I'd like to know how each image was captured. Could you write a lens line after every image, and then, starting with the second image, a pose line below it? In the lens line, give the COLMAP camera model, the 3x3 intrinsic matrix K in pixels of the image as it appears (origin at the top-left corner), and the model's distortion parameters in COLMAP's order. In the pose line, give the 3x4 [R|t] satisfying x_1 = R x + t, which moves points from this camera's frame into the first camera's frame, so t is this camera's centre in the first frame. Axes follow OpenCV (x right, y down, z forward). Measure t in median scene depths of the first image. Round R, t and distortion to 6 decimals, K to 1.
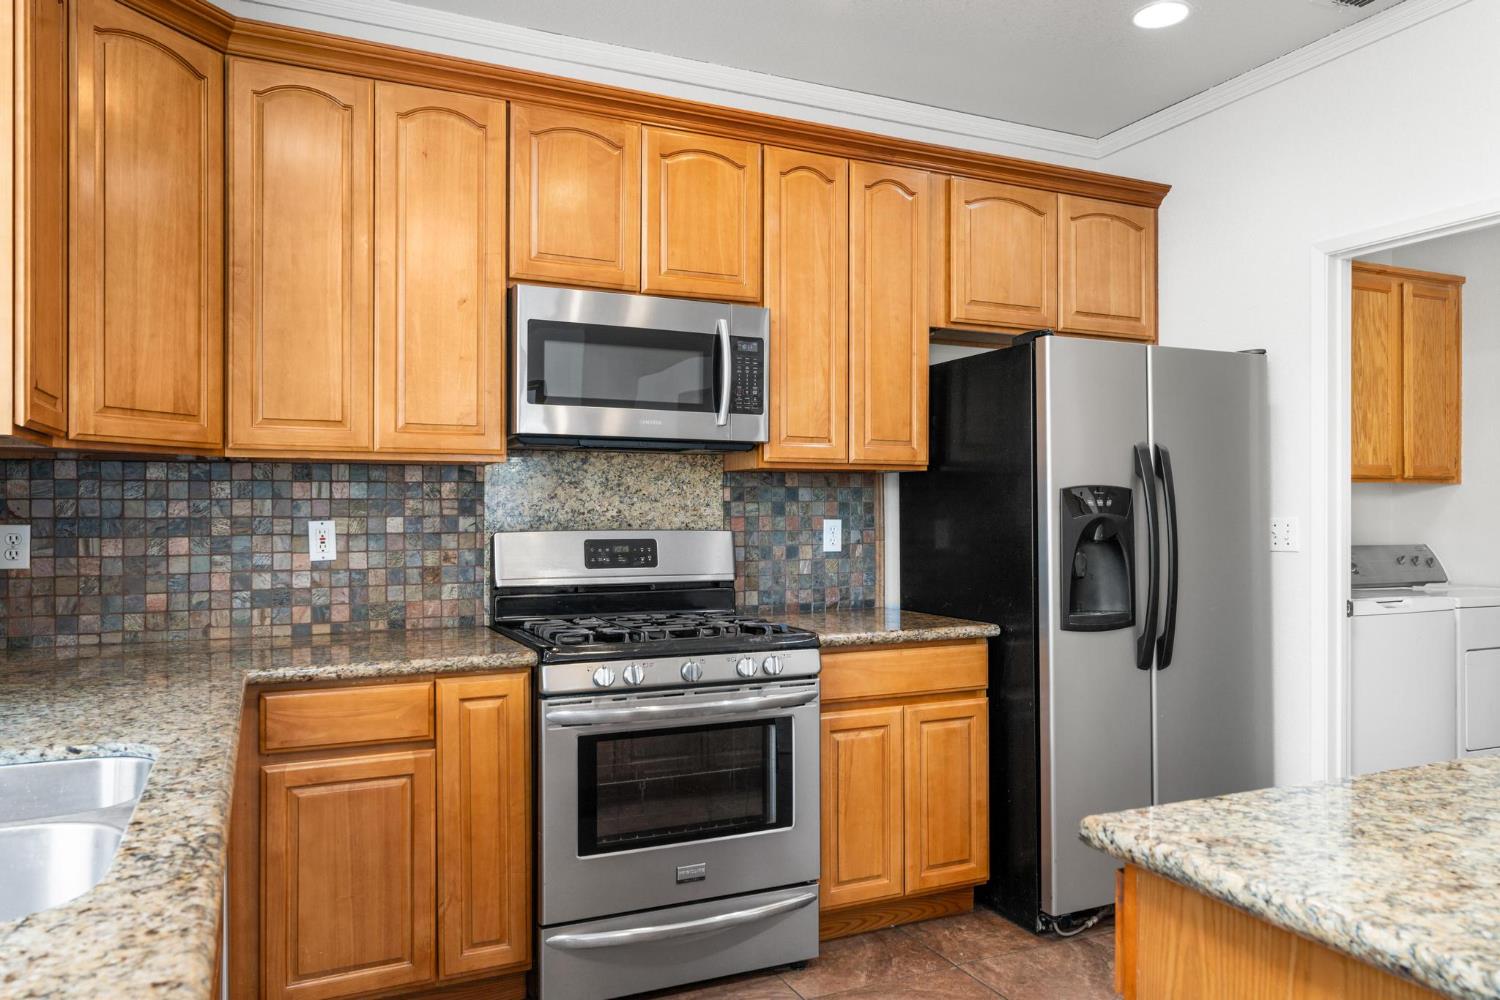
lens RADIAL K [[1039.3, 0, 746.9], [0, 1039.3, 508.4], [0, 0, 1]] dist [-0.028918, 0.020403]
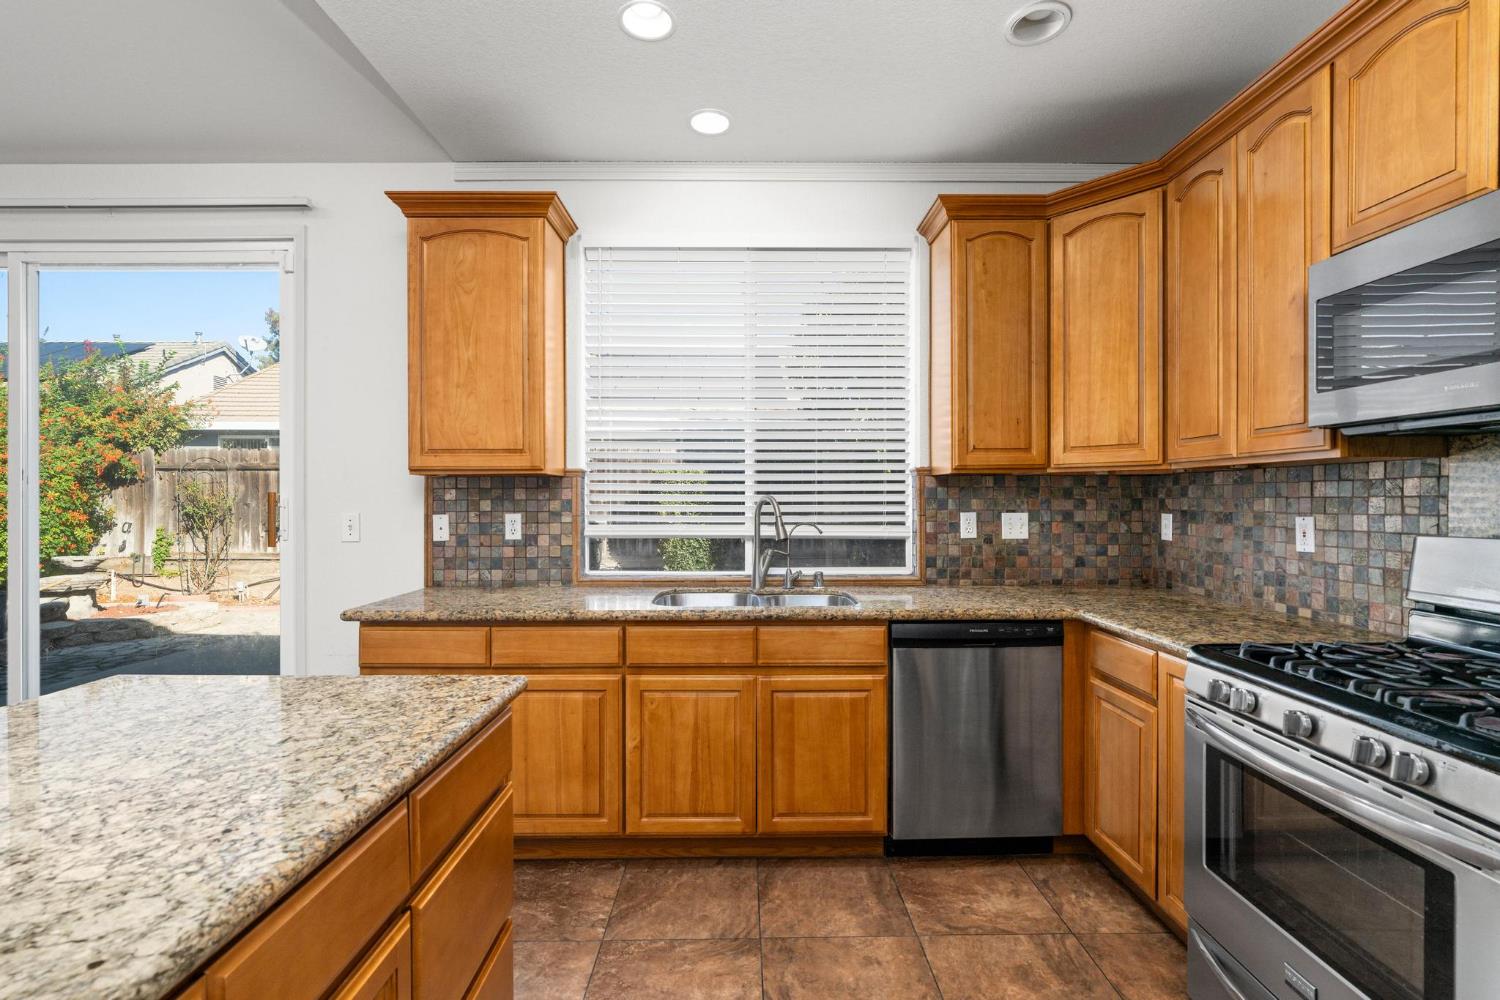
lens RADIAL K [[691.8, 0, 737.8], [0, 691.8, 500.1], [0, 0, 1]] dist [-0.000885, 0.000275]
pose [[-0.413883, 0.003902, -0.910322, 0.521120], [0.006901, 0.999976, 0.001148, -0.010968], [0.910304, -0.005807, -0.413900, 0.740402]]
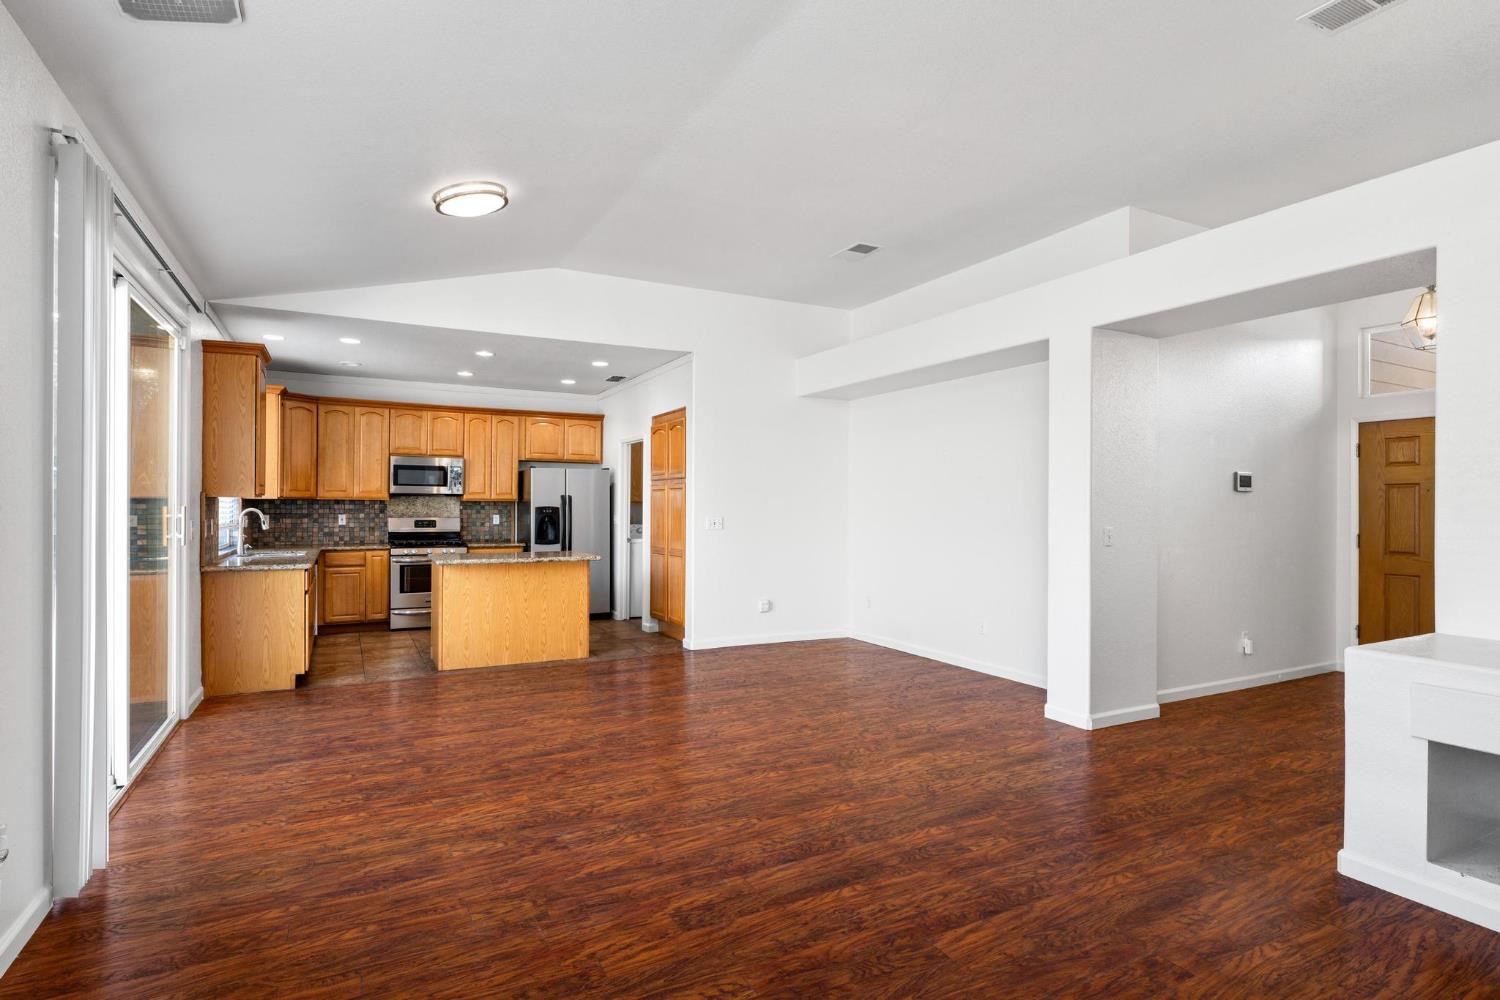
lens RADIAL K [[781.3, 0, 742.3], [0, 781.3, 503.9], [0, 0, 1]] dist [-0.023297, 0.000106]
pose [[0.999372, 0.005360, 0.035033, 0.972729], [-0.005343, 0.999986, -0.000585, -0.033794], [-0.035036, 0.000397, 0.999386, -1.933785]]
